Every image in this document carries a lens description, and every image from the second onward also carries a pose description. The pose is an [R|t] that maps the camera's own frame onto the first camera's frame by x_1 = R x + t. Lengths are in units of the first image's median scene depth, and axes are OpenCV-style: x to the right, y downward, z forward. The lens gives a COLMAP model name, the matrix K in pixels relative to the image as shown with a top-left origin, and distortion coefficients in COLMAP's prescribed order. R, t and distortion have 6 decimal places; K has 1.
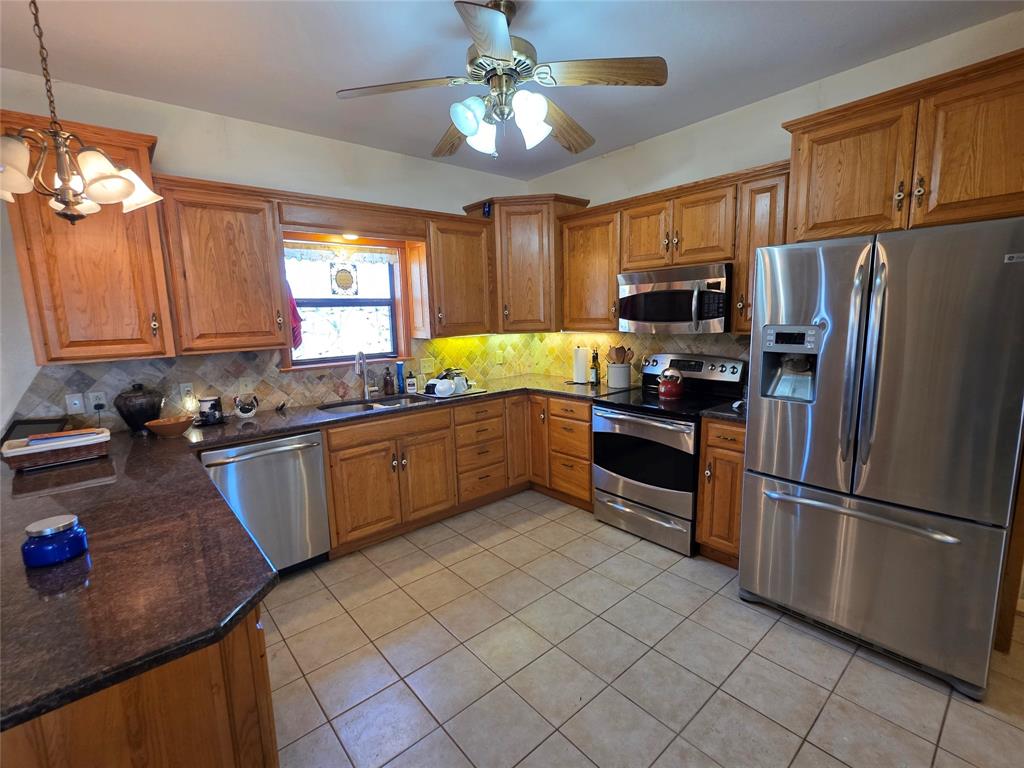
lens RADIAL K [[463.3, 0, 511.4], [0, 463.3, 381.0], [0, 0, 1]] dist [-0.000259, 0.000032]
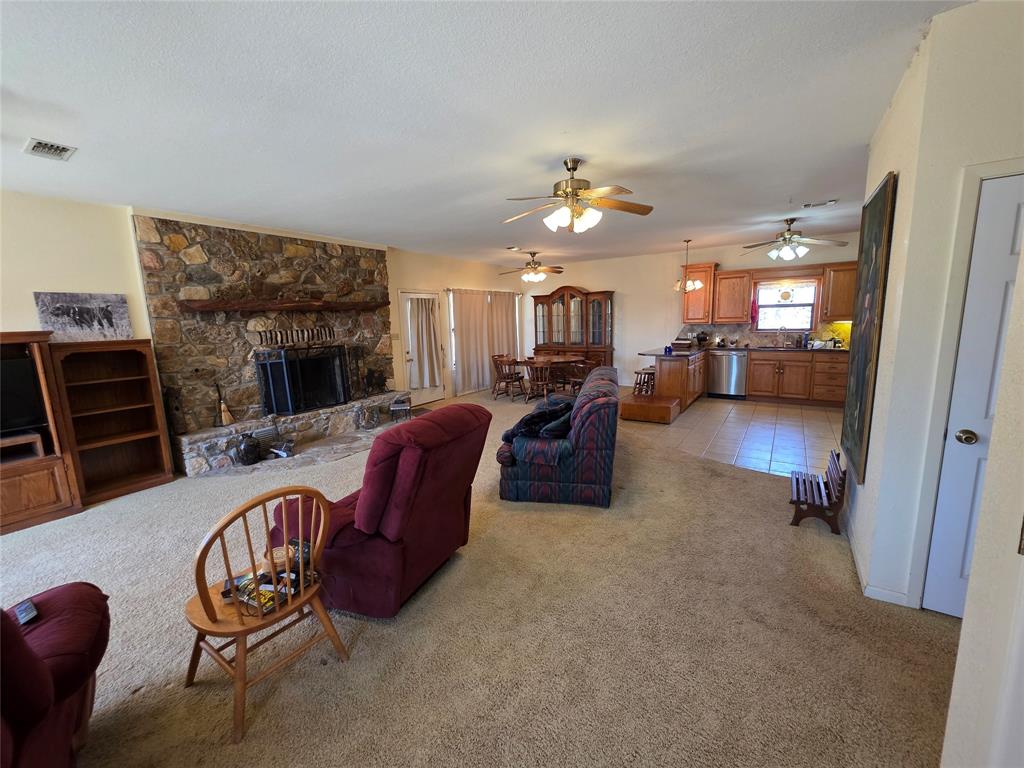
lens RADIAL K [[408.7, 0, 514.0], [0, 408.7, 382.4], [0, 0, 1]] dist [-0.003708, 0.000014]
pose [[0.271069, 0.171267, -0.947201, 1.437957], [-0.123991, 0.982058, 0.142086, 0.099157], [0.954541, 0.078929, 0.287441, -0.974268]]
